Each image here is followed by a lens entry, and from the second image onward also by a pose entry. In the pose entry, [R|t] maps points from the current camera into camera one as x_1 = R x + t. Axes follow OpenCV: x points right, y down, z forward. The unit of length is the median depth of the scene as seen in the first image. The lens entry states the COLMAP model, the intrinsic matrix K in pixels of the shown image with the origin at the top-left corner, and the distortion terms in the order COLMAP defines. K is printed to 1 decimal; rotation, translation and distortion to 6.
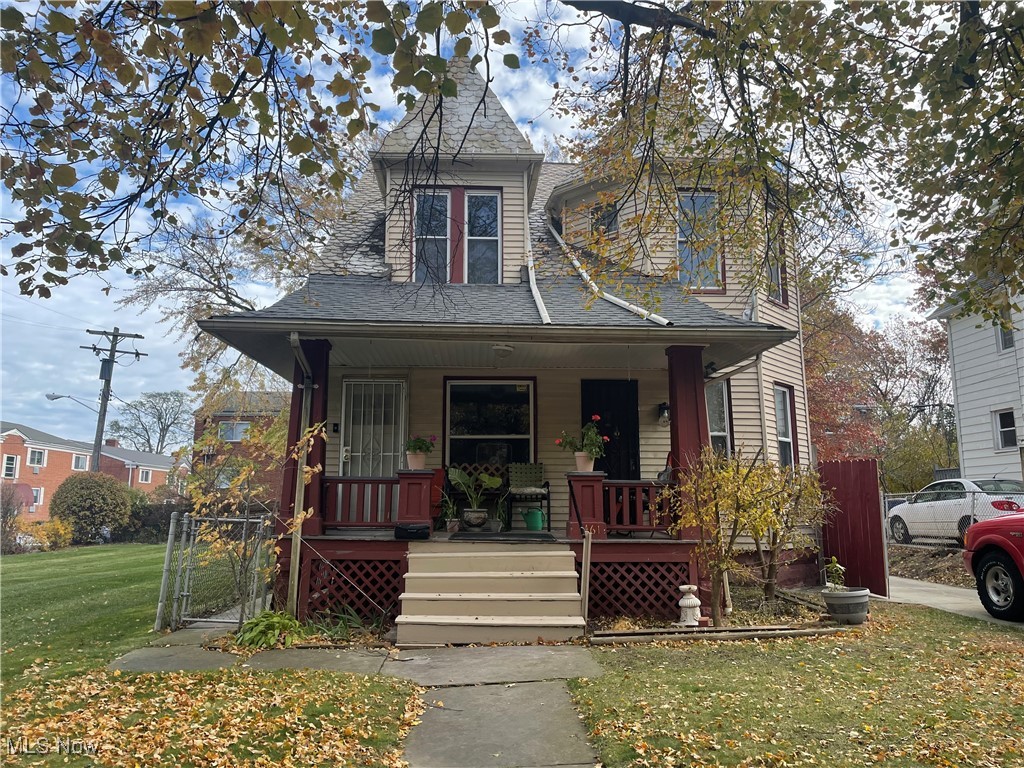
lens RADIAL K [[764.3, 0, 512.0], [0, 764.3, 384.0], [0, 0, 1]] dist [0.035361, -0.000689]
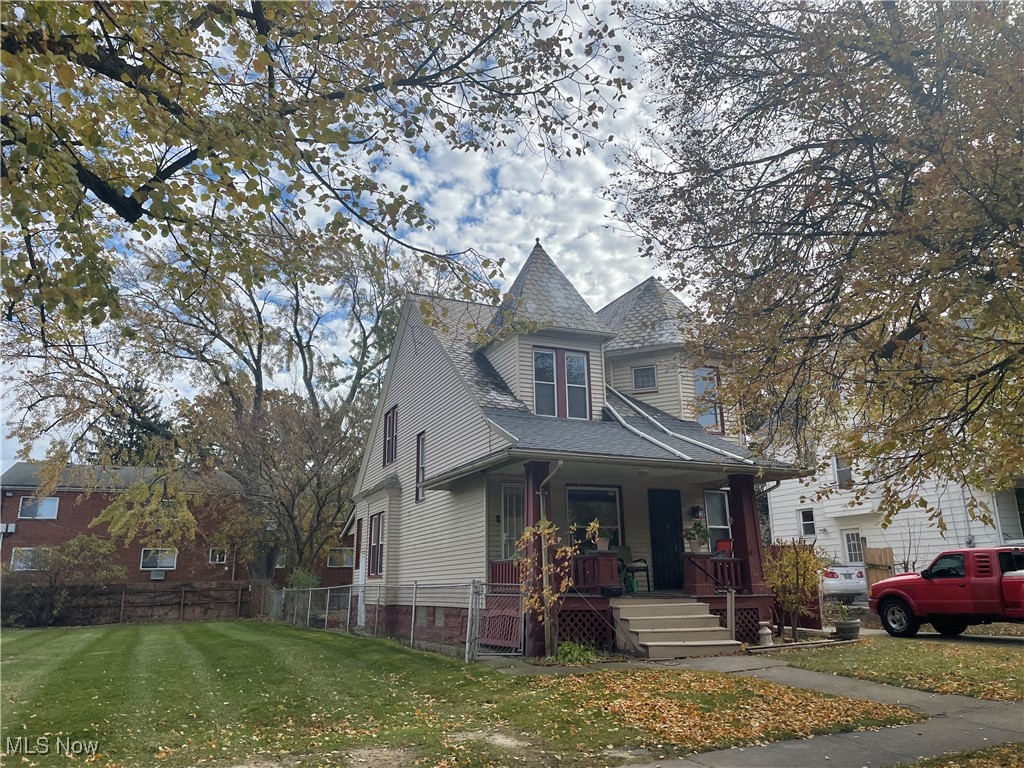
lens RADIAL K [[764.3, 0, 512.0], [0, 764.3, 384.0], [0, 0, 1]] dist [0.035361, -0.000689]
pose [[0.935596, 0.077580, 0.344444, -0.696133], [-0.042309, 0.993166, -0.108770, -0.035365], [-0.350528, 0.087191, 0.932485, -0.319985]]
